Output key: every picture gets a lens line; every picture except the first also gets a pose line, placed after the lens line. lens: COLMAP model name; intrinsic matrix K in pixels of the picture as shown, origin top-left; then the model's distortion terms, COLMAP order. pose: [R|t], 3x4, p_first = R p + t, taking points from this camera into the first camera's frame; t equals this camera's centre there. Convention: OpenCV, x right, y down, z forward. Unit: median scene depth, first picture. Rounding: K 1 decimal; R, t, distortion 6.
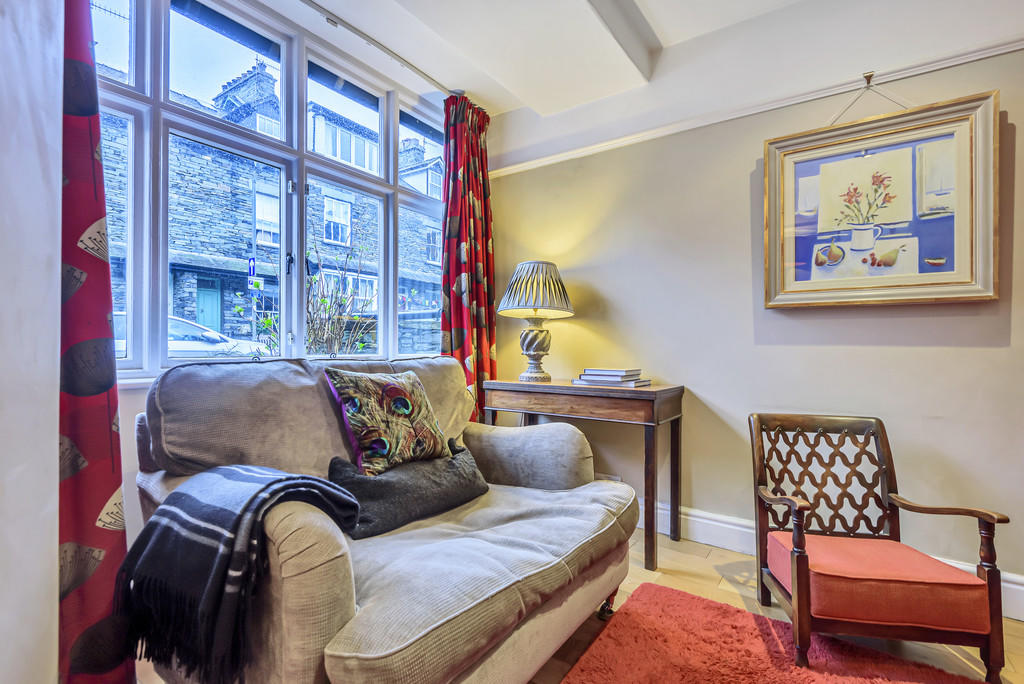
lens RADIAL K [[492.1, 0, 525.6], [0, 492.1, 344.7], [0, 0, 1]] dist [0.012956, -0.000581]
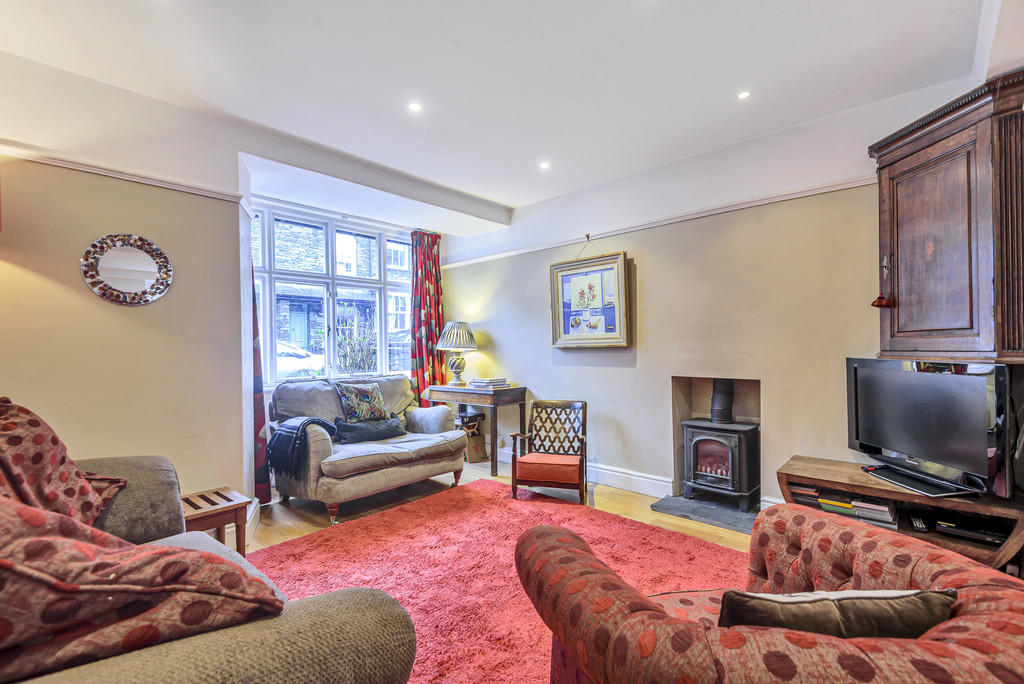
lens RADIAL K [[463.7, 0, 518.3], [0, 463.7, 344.0], [0, 0, 1]] dist [0.013140, -0.000765]
pose [[0.991100, -0.025769, -0.130603, 0.638025], [0.024865, 0.999654, -0.008548, -0.082039], [0.130778, 0.005224, 0.991398, -0.939094]]
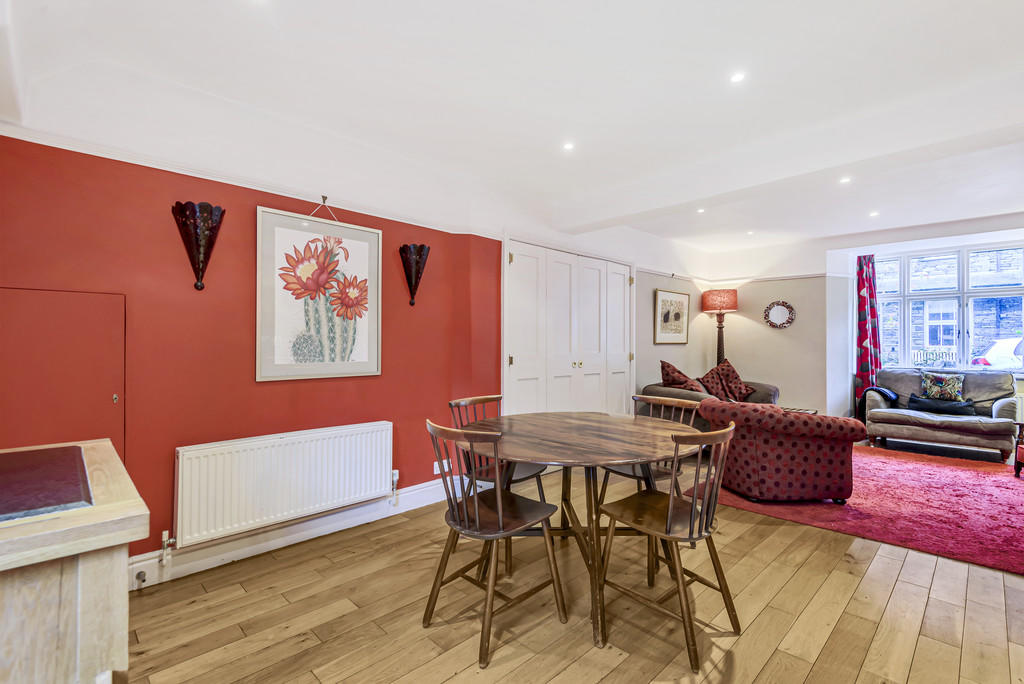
lens RADIAL K [[463.7, 0, 518.3], [0, 463.7, 344.0], [0, 0, 1]] dist [0.013140, -0.000765]
pose [[-0.187606, -0.016008, -0.982114, 2.737940], [-0.011893, 0.999831, -0.014025, -0.052895], [0.982172, 0.009049, -0.187765, -0.983582]]
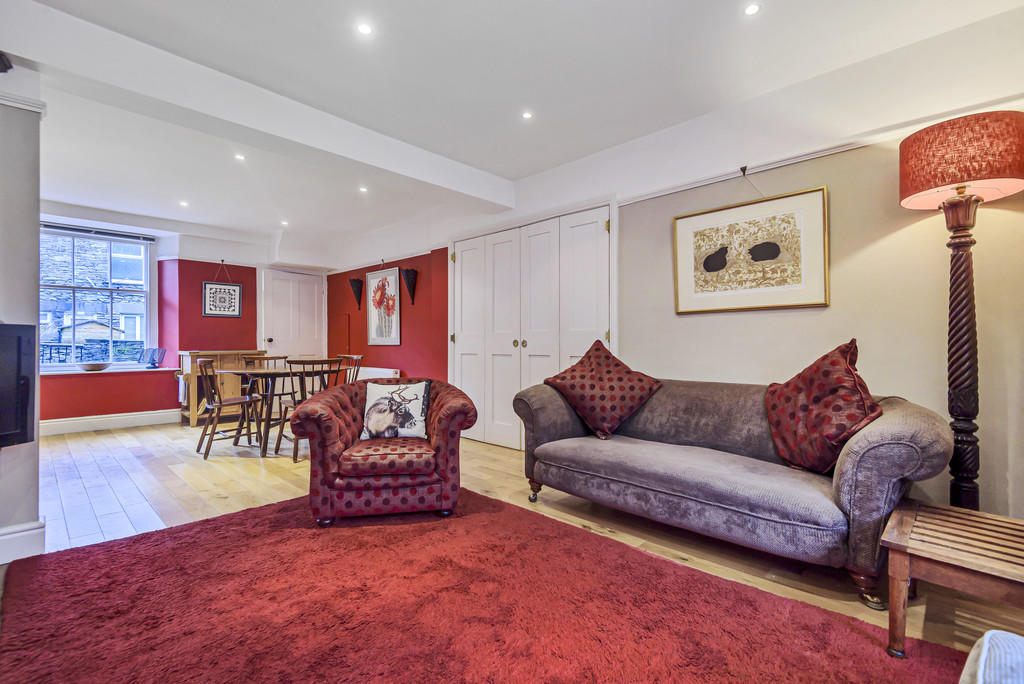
lens RADIAL K [[463.7, 0, 518.3], [0, 463.7, 344.0], [0, 0, 1]] dist [0.013140, -0.000765]
pose [[-0.987176, -0.015655, 0.158867, 0.257436], [-0.015170, 0.999876, 0.004268, 0.002612], [-0.158914, 0.001804, -0.987291, 0.887211]]
